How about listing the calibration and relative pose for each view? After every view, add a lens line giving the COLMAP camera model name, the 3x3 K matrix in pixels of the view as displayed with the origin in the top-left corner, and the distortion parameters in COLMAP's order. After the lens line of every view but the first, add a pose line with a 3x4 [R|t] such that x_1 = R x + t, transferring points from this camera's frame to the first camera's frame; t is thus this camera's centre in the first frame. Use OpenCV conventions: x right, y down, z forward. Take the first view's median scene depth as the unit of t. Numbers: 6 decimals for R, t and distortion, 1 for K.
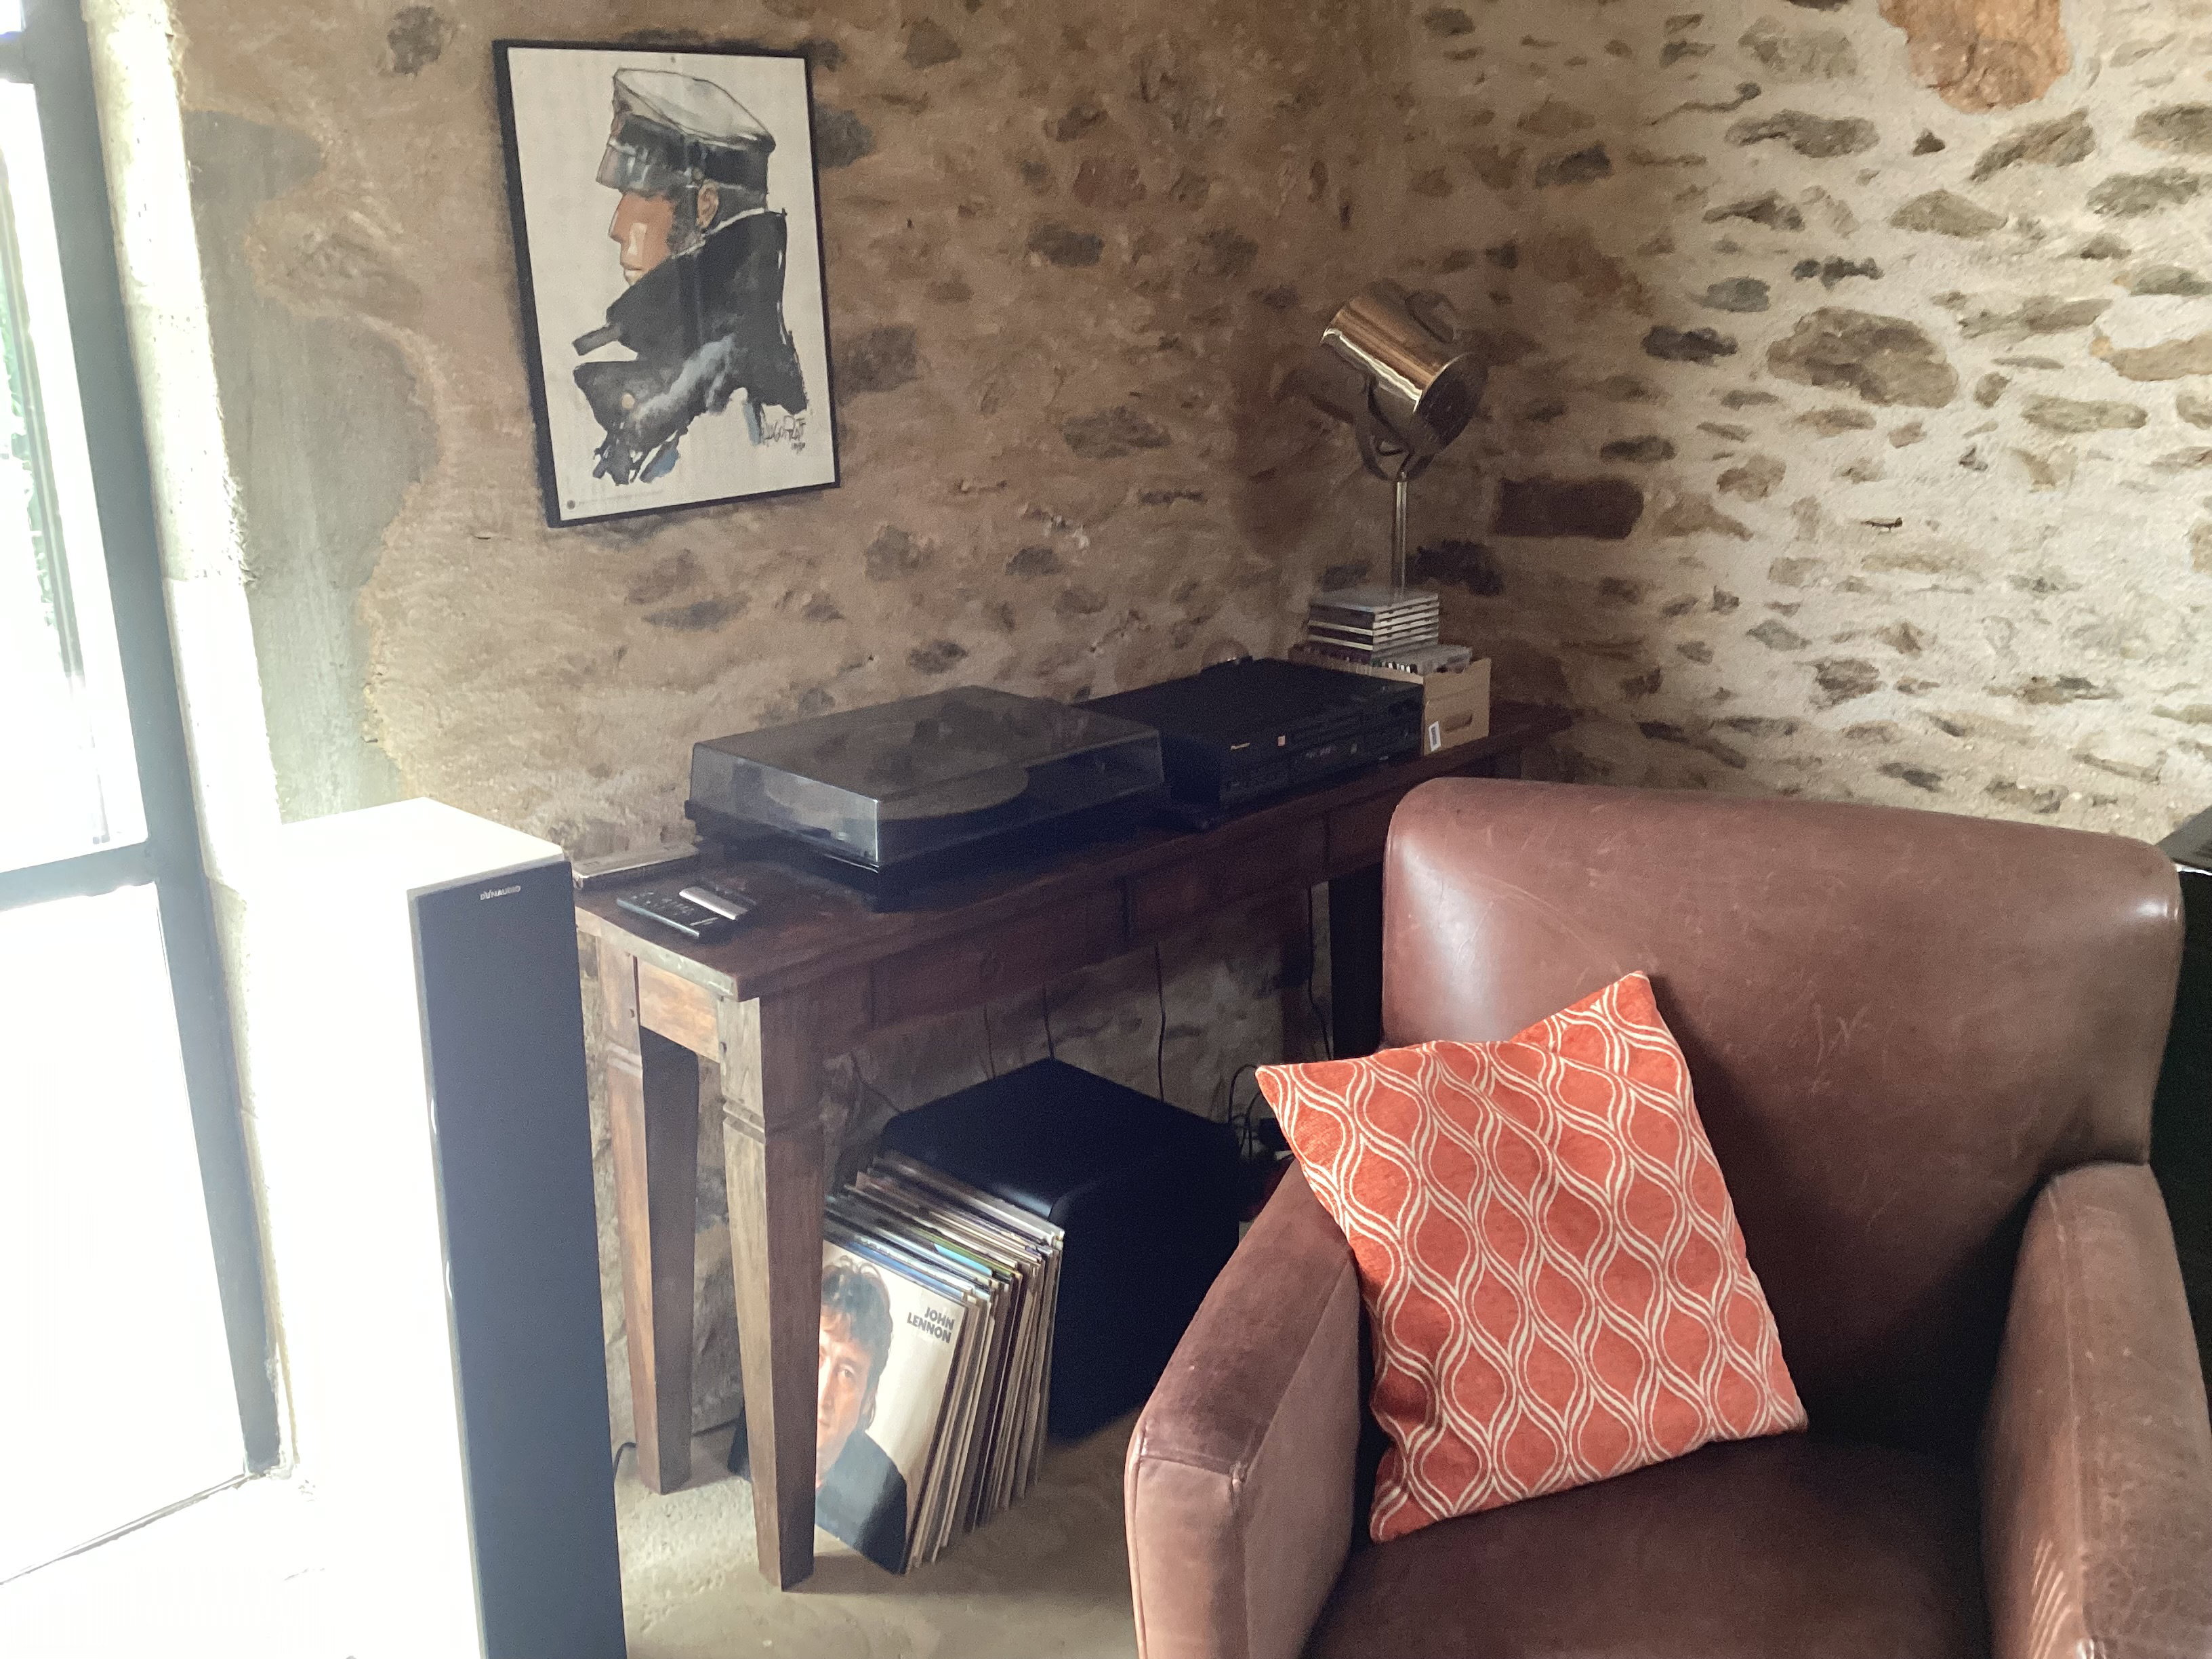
lens RADIAL K [[1981.3, 0, 1123.8], [0, 1981.3, 813.1], [0, 0, 1]] dist [0.079767, -0.133808]
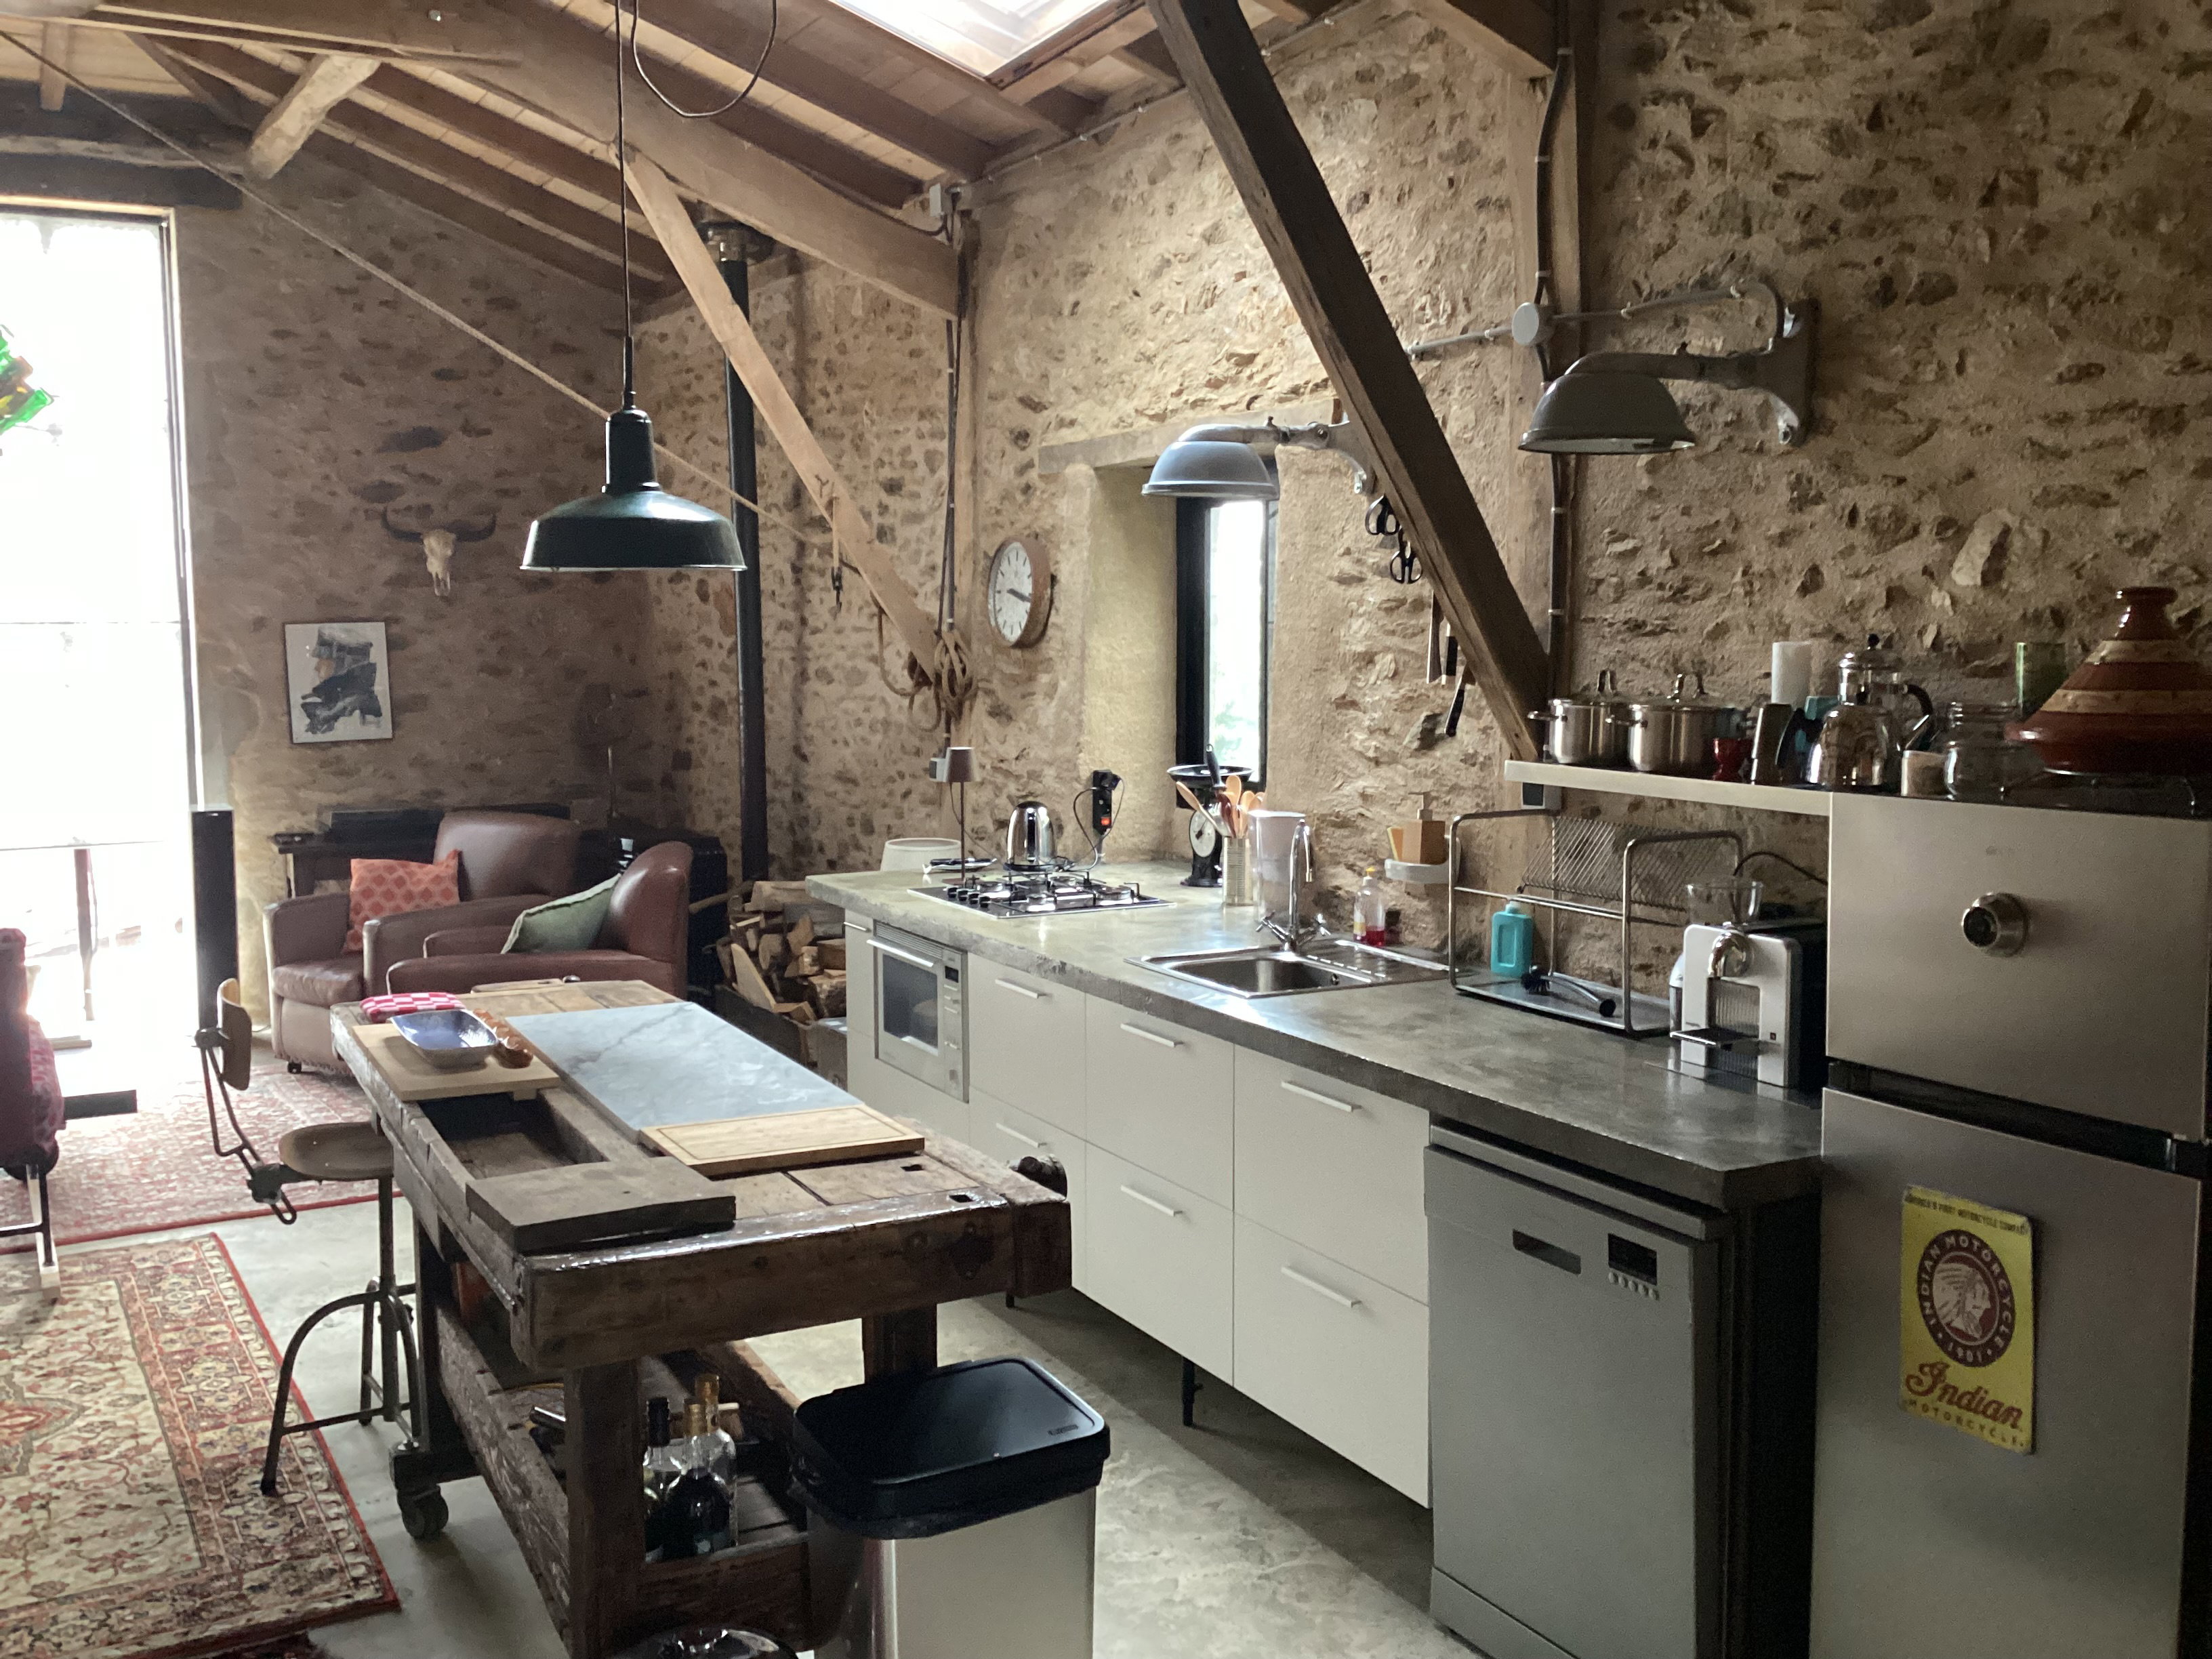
lens RADIAL K [[2015.4, 0, 1106.0], [0, 2015.4, 829.5], [0, 0, 1]] dist [0.067523, -0.135192]
pose [[0.944982, 0.041808, -0.324439, 2.324115], [-0.096587, 0.983241, -0.154623, 0.440505], [0.312537, 0.177453, 0.933183, -1.984877]]
